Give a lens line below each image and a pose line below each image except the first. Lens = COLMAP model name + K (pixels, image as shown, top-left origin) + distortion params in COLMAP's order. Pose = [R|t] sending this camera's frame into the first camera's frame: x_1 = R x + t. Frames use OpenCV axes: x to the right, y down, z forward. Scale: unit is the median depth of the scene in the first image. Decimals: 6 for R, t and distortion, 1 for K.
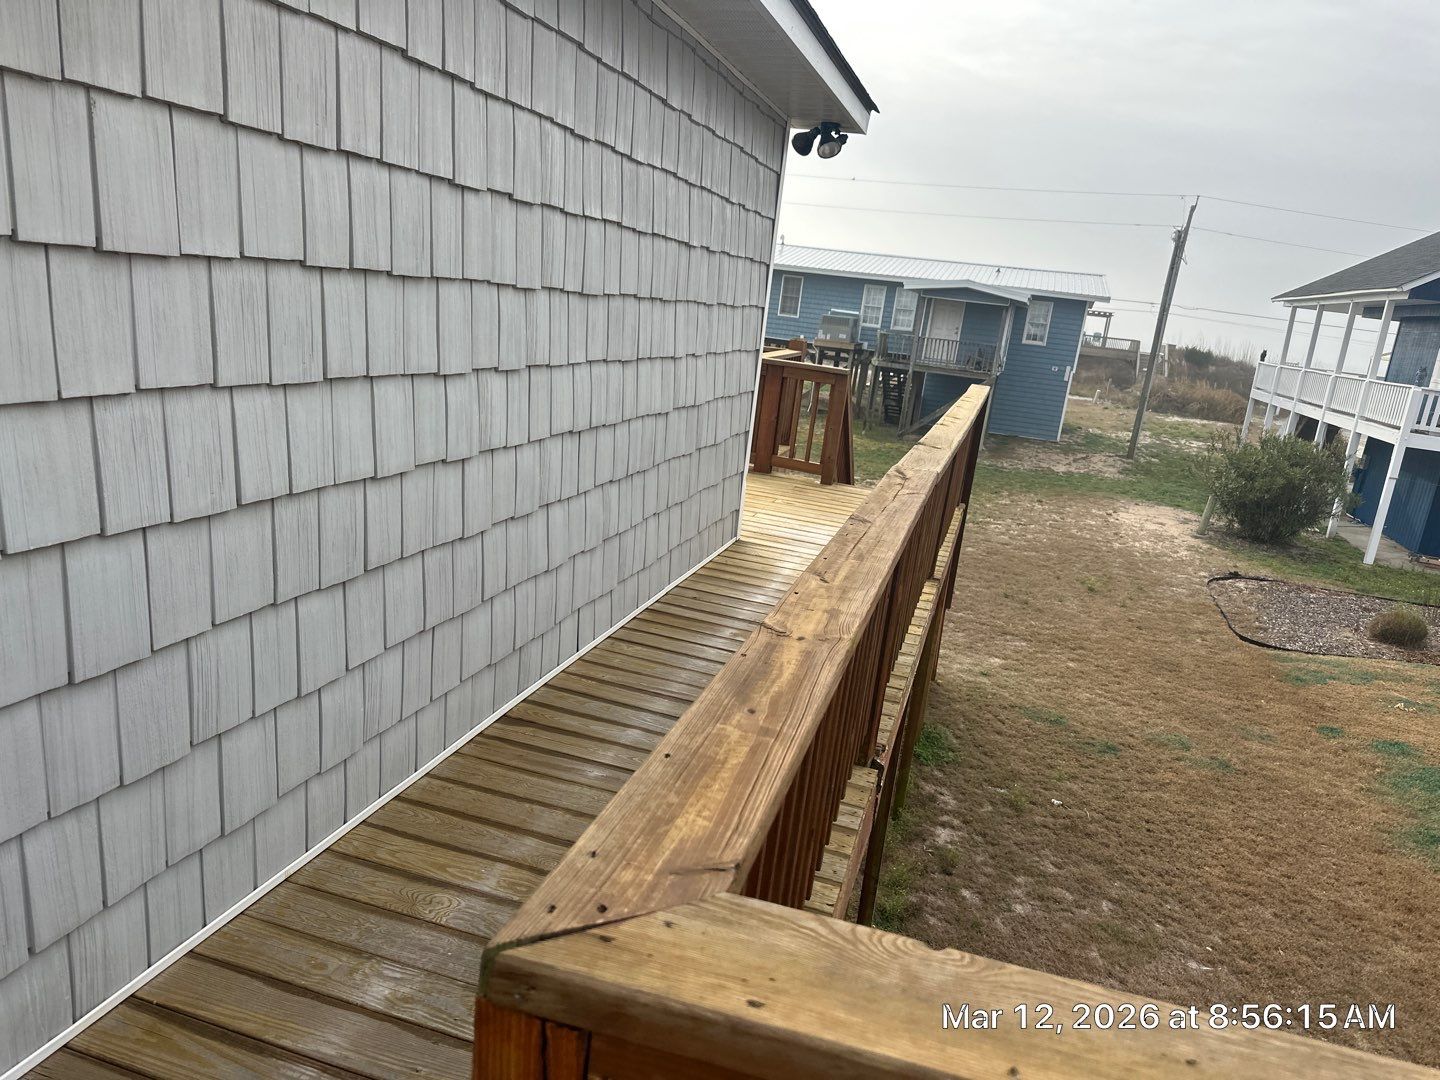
lens RADIAL K [[1084.3, 0, 720.0], [0, 1084.3, 540.0], [0, 0, 1]] dist [0.004503, -0.004723]
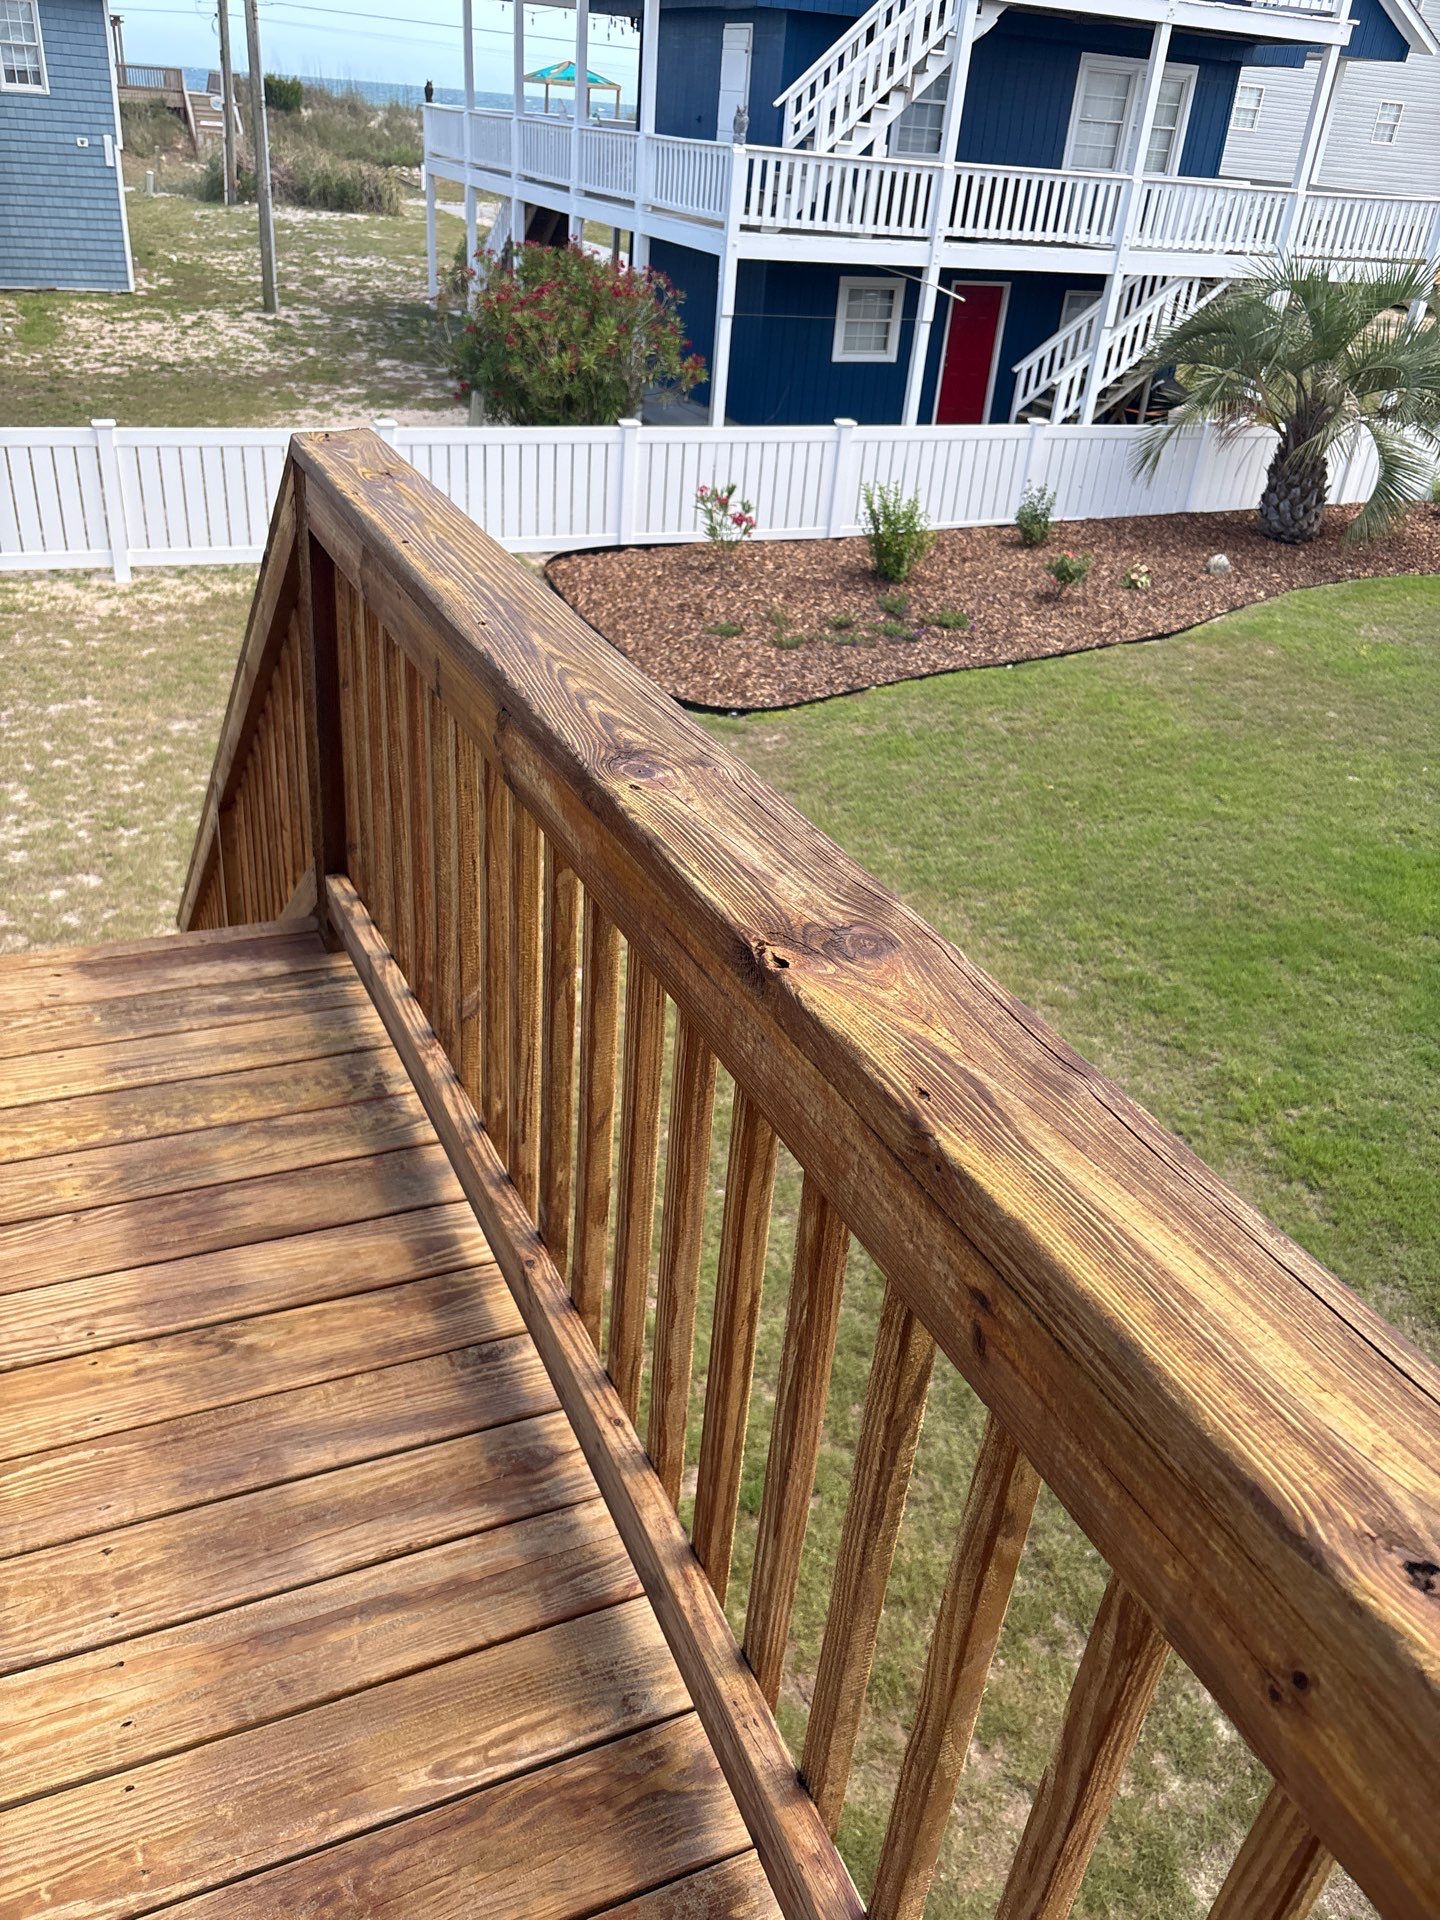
lens RADIAL K [[1445.8, 0, 720.0], [0, 1445.8, 960.0], [0, 0, 1]] dist [0.004503, -0.004723]
pose [[0.771390, -0.380213, 0.510290, 0.039098], [0.171054, 0.896260, 0.409218, -0.037184], [-0.612942, -0.228380, 0.756403, 0.191584]]
